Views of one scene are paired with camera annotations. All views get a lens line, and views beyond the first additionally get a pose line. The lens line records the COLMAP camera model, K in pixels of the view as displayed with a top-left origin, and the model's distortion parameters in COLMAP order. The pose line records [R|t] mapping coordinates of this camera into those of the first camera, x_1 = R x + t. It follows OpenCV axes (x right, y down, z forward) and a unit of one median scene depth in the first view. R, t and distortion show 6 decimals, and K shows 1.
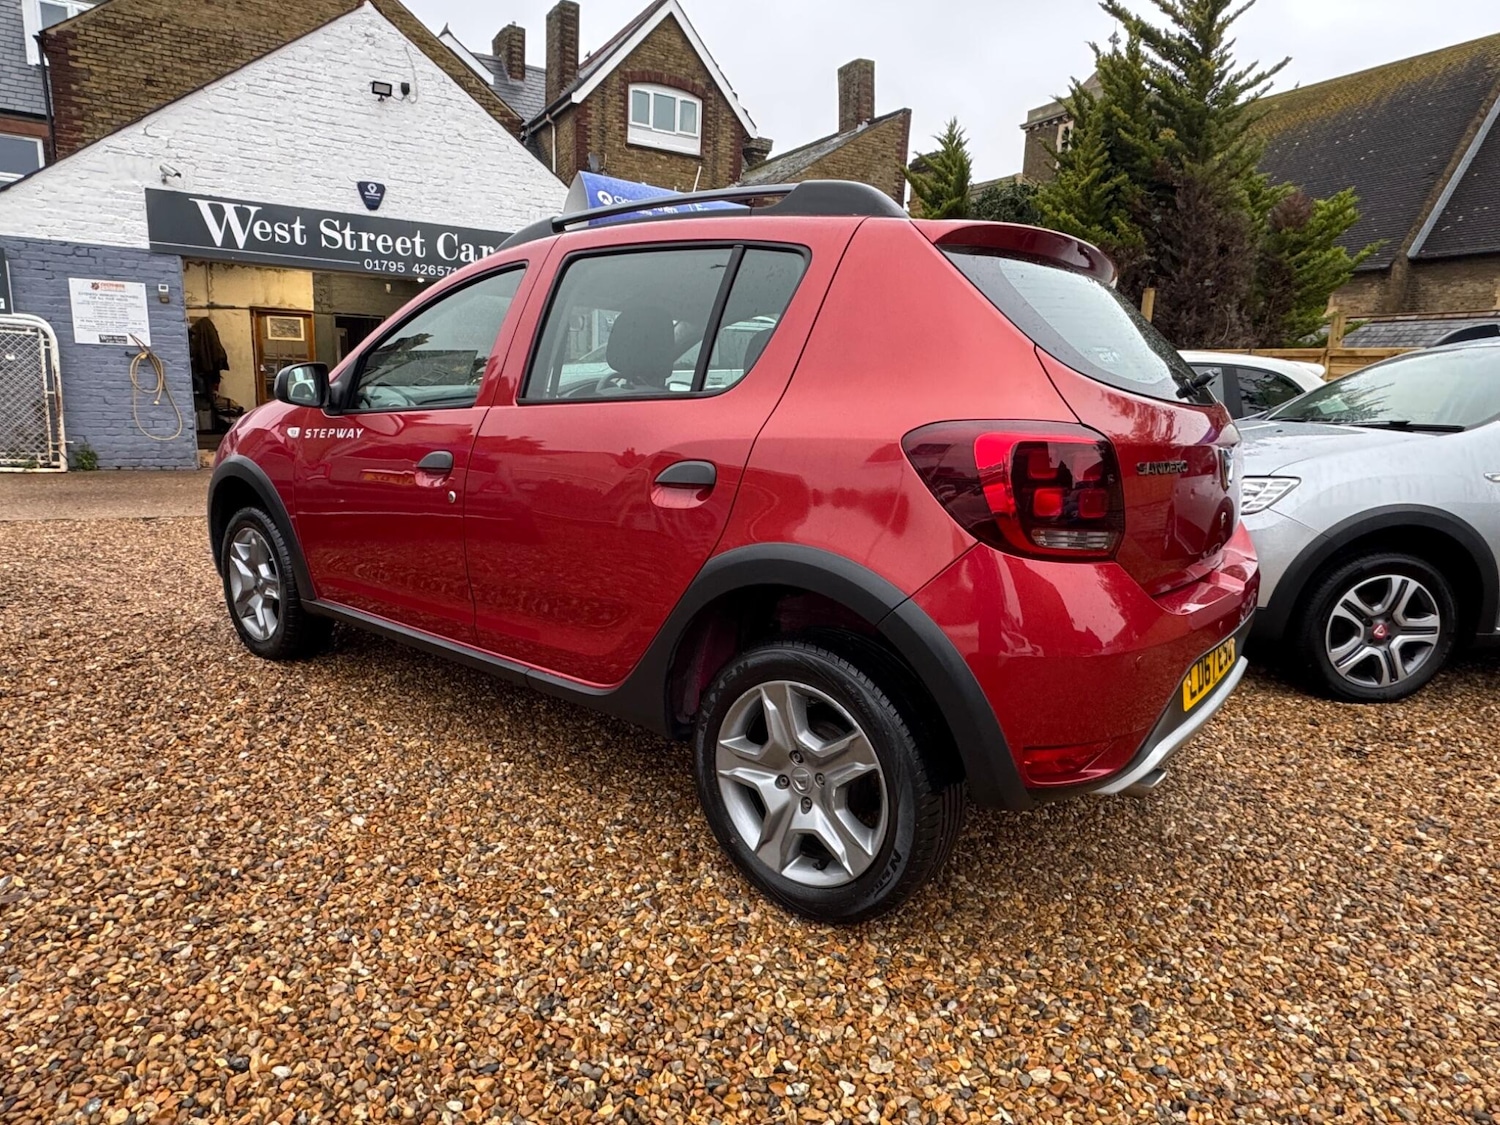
lens RADIAL K [[878.1, 0, 749.7], [0, 878.1, 558.1], [0, 0, 1]] dist [-0.002388, 0.000186]
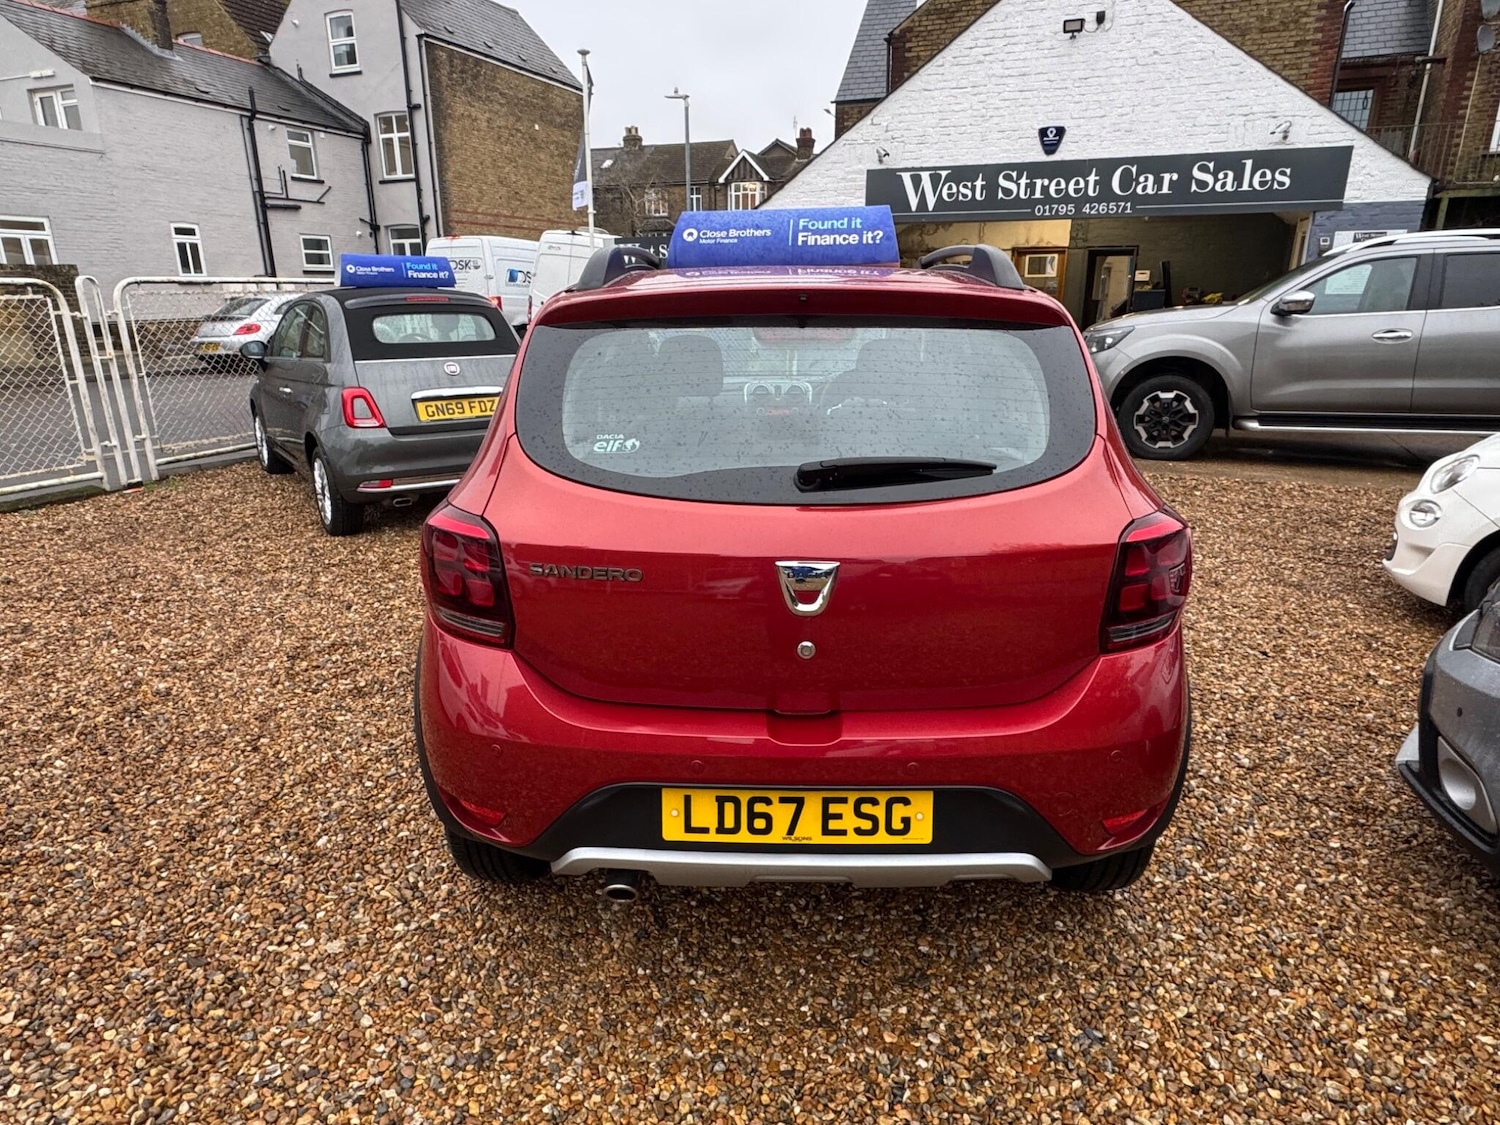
lens RADIAL K [[880.0, 0, 750.0], [0, 880.0, 562.5], [0, 0, 1]] dist [-0.003174, 0.000755]
pose [[0.612492, 0.199694, -0.764837, 0.868514], [-0.125701, 0.979858, 0.155171, -0.188542], [0.780418, 0.001100, 0.625257, 0.364756]]
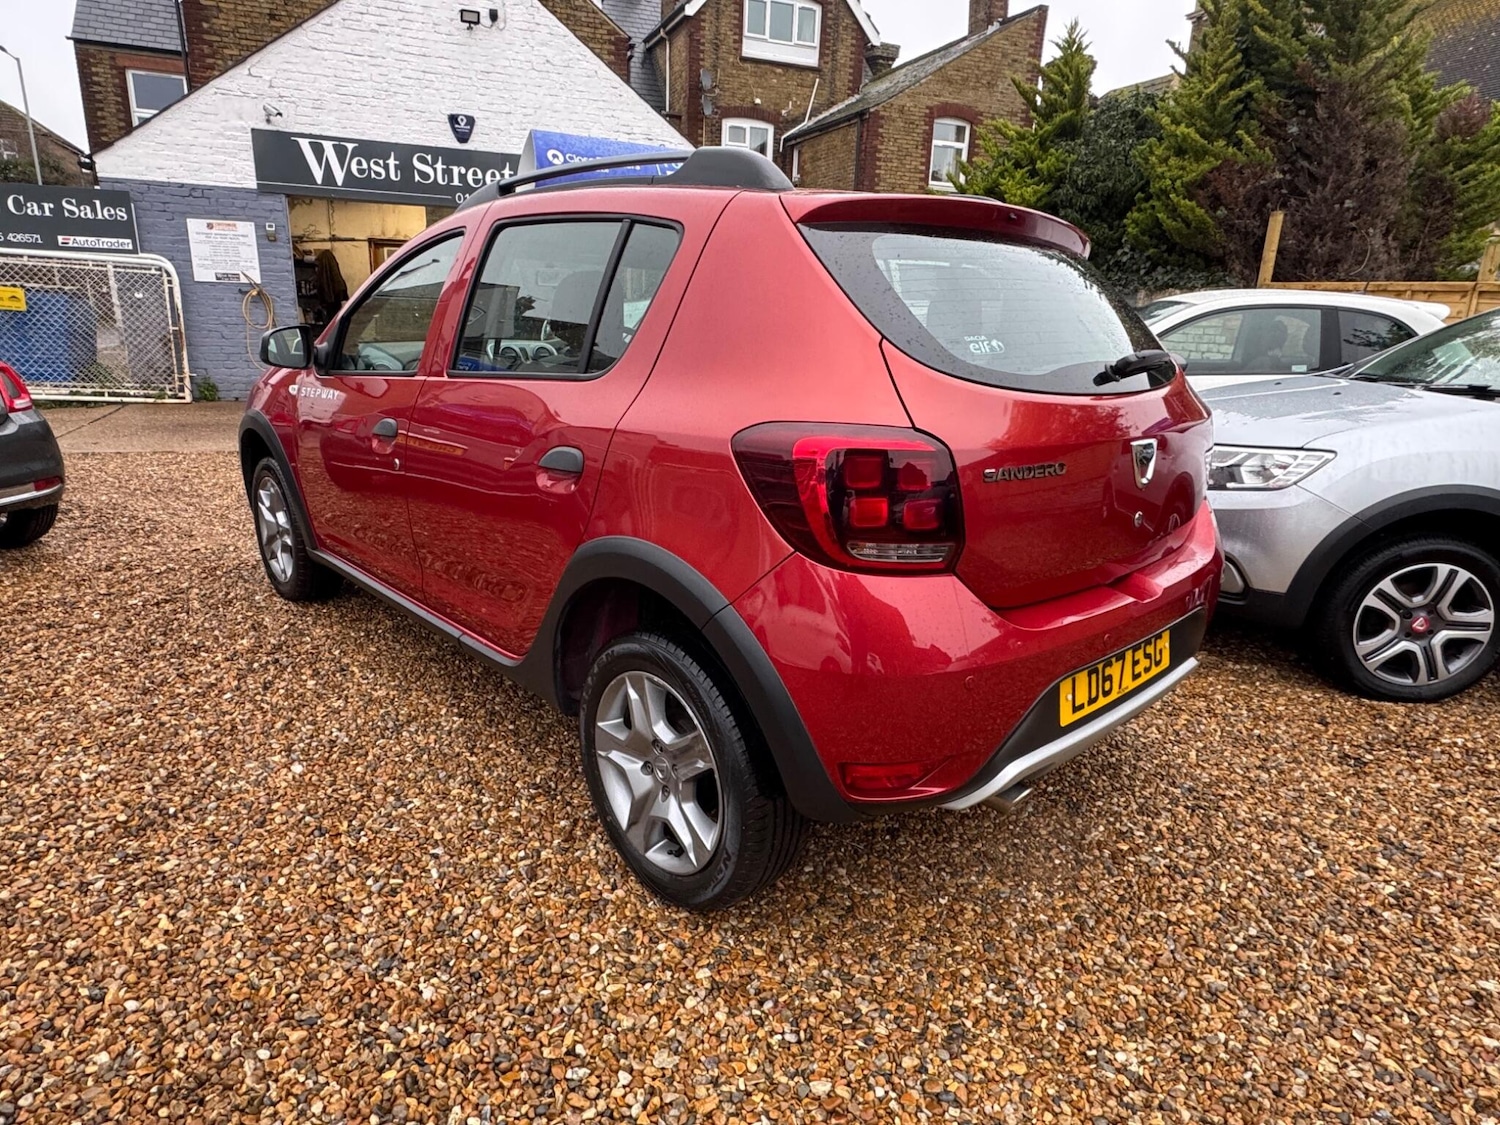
lens RADIAL K [[880.0, 0, 750.0], [0, 880.0, 562.5], [0, 0, 1]] dist [-0.003174, 0.000755]
pose [[0.989765, 0.038618, -0.137382, 0.209625], [-0.026516, 0.995692, 0.088853, -0.054963], [0.140221, -0.084301, 0.986525, 0.026501]]
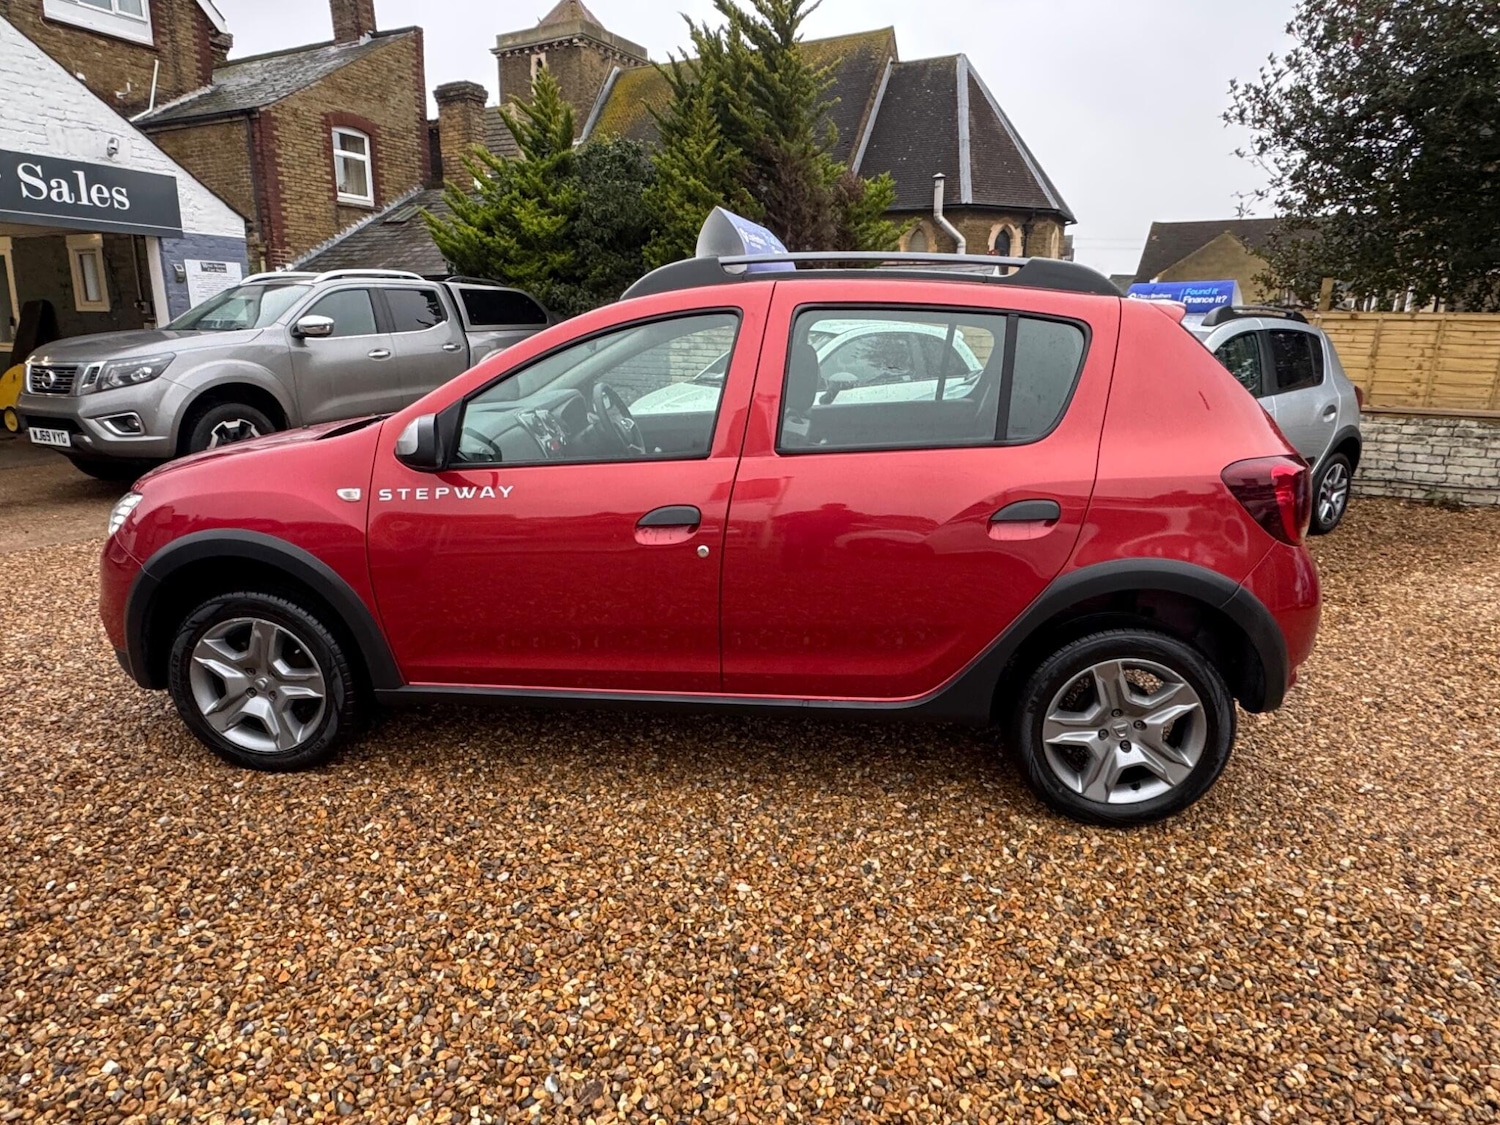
lens RADIAL K [[868.9, 0, 748.0], [0, 868.9, 553.4], [0, 0, 1]] dist [-0.000142, 0.000589]
pose [[0.841189, -0.158727, 0.516920, -0.773206], [0.119487, 0.986879, 0.108591, -0.162293], [-0.527374, -0.029581, 0.849118, 0.135091]]
